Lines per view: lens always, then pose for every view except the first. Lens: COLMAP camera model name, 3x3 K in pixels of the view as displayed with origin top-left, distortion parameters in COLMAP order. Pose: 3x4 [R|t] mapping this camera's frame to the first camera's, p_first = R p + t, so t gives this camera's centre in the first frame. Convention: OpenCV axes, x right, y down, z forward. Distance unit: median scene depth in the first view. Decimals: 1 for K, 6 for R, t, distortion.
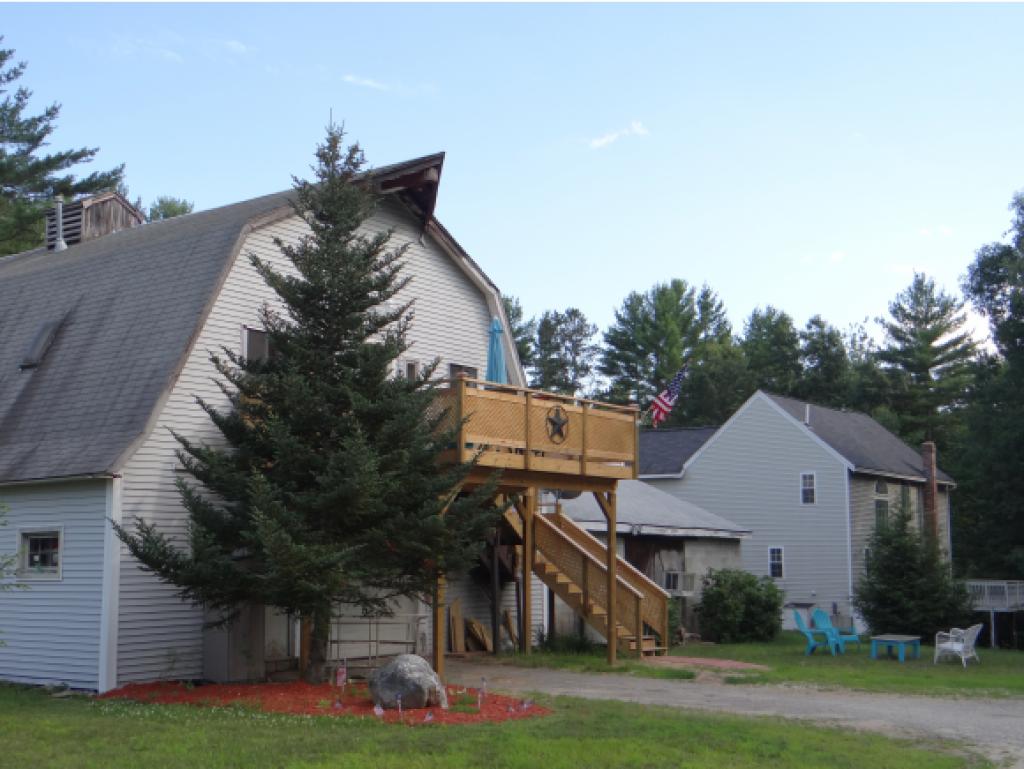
lens RADIAL K [[1228.6, 0, 510.3], [0, 1228.6, 382.8], [0, 0, 1]] dist [-0.008082, 0.000000]
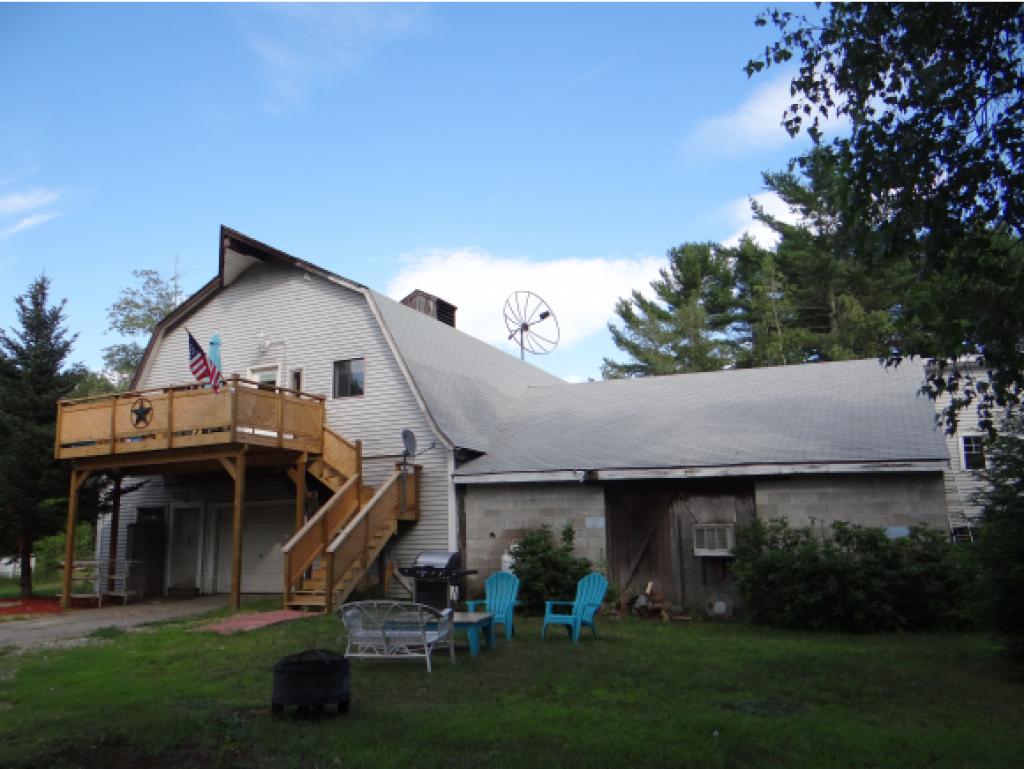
lens RADIAL K [[808.2, 0, 512.2], [0, 808.2, 387.0], [0, 0, 1]] dist [0.018056, 0.002308]
pose [[0.169502, -0.187142, -0.967598, 0.600346], [0.154901, 0.974661, -0.161373, 0.131888], [0.973280, -0.122528, 0.194196, 0.791646]]
